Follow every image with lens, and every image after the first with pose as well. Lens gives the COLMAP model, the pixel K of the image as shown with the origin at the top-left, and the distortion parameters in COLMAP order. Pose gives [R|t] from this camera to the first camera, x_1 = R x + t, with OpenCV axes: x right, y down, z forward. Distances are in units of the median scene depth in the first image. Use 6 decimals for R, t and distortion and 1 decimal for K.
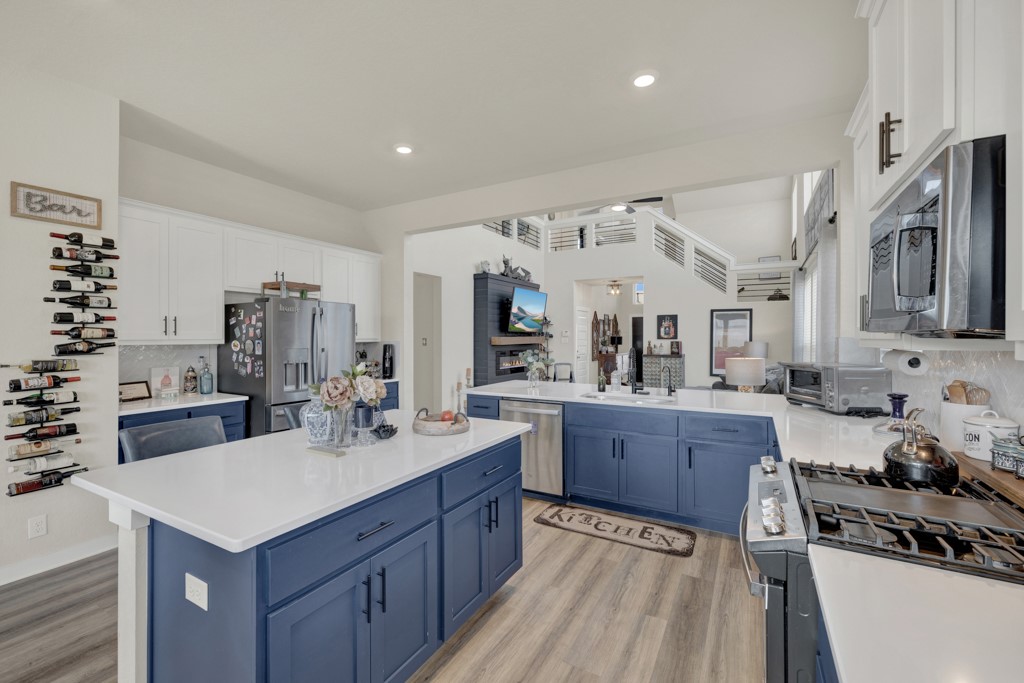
lens RADIAL K [[437.1, 0, 507.5], [0, 437.1, 340.8], [0, 0, 1]] dist [0.000599, 0.000154]
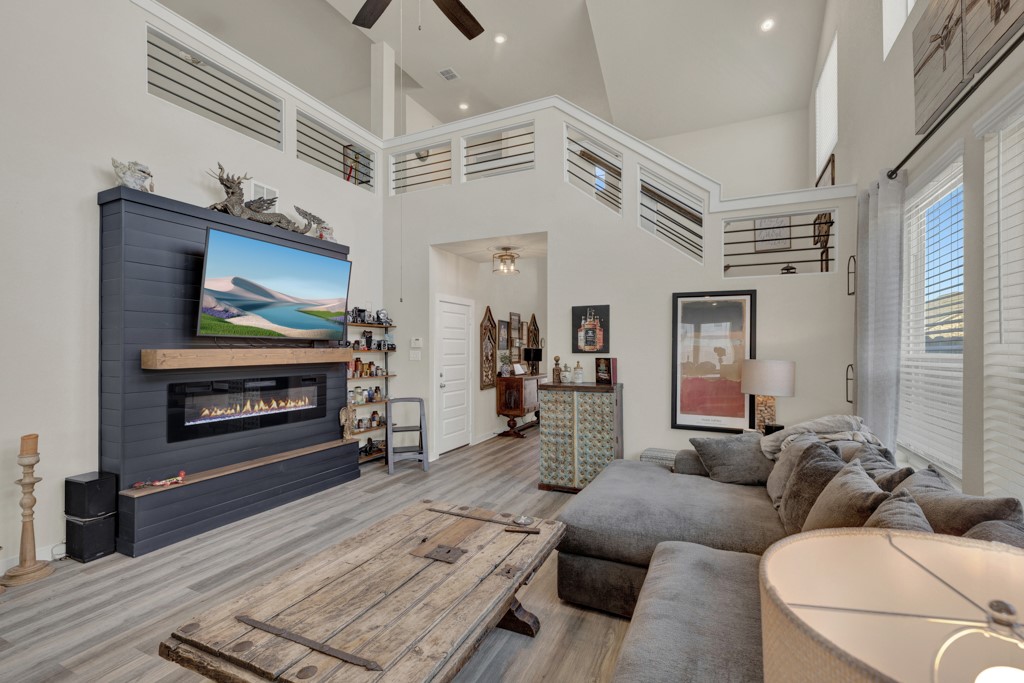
lens RADIAL K [[442.4, 0, 509.6], [0, 442.4, 345.9], [0, 0, 1]] dist [-0.011680, -0.000086]
pose [[0.997489, 0.002460, 0.070773, 0.237128], [-0.001179, 0.999835, -0.018132, -0.003027], [-0.070806, 0.018003, 0.997328, 0.497065]]
